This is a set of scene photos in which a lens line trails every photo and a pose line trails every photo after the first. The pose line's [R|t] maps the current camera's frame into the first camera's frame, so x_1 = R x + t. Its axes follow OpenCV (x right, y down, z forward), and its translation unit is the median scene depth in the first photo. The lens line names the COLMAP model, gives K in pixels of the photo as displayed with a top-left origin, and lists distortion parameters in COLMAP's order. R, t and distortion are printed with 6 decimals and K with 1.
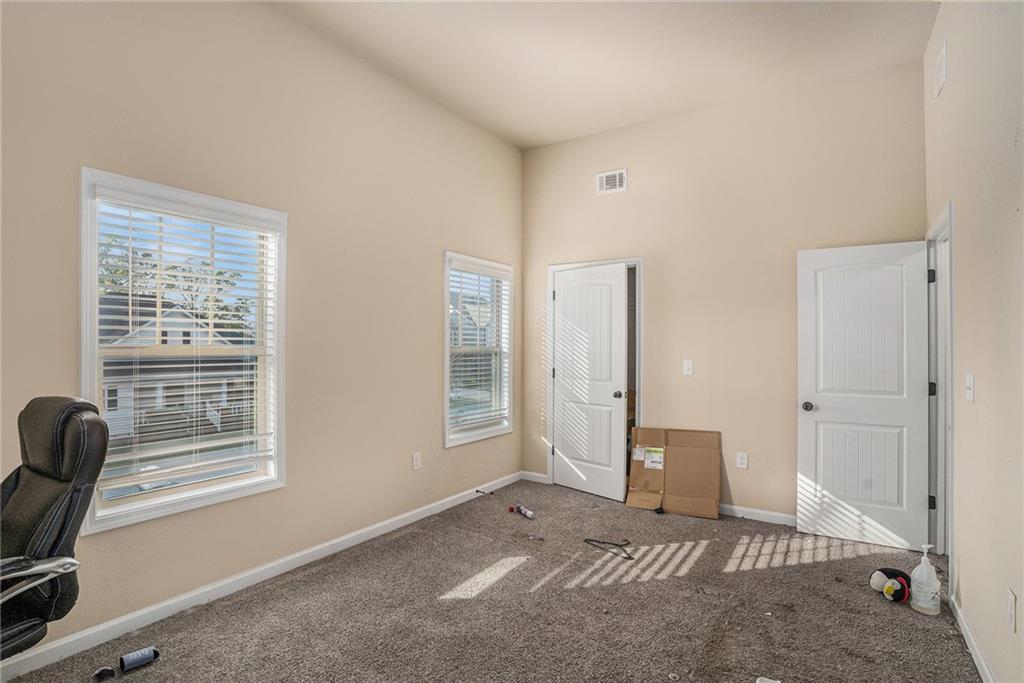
lens RADIAL K [[501.0, 0, 507.1], [0, 501.0, 346.4], [0, 0, 1]] dist [-0.081361, 0.038531]
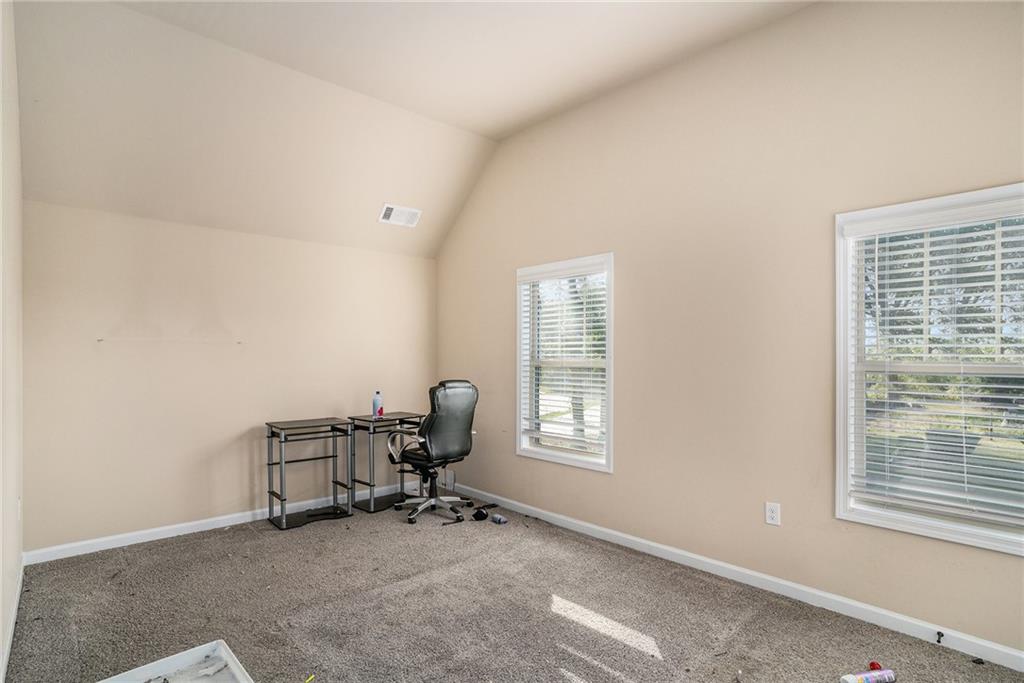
lens RADIAL K [[501.0, 0, 507.1], [0, 501.0, 346.4], [0, 0, 1]] dist [-0.081361, 0.038531]
pose [[-0.204203, -0.027200, -0.978551, 0.824897], [-0.011531, 0.999611, -0.025379, 0.000141], [0.978861, 0.006101, -0.204438, 0.977358]]
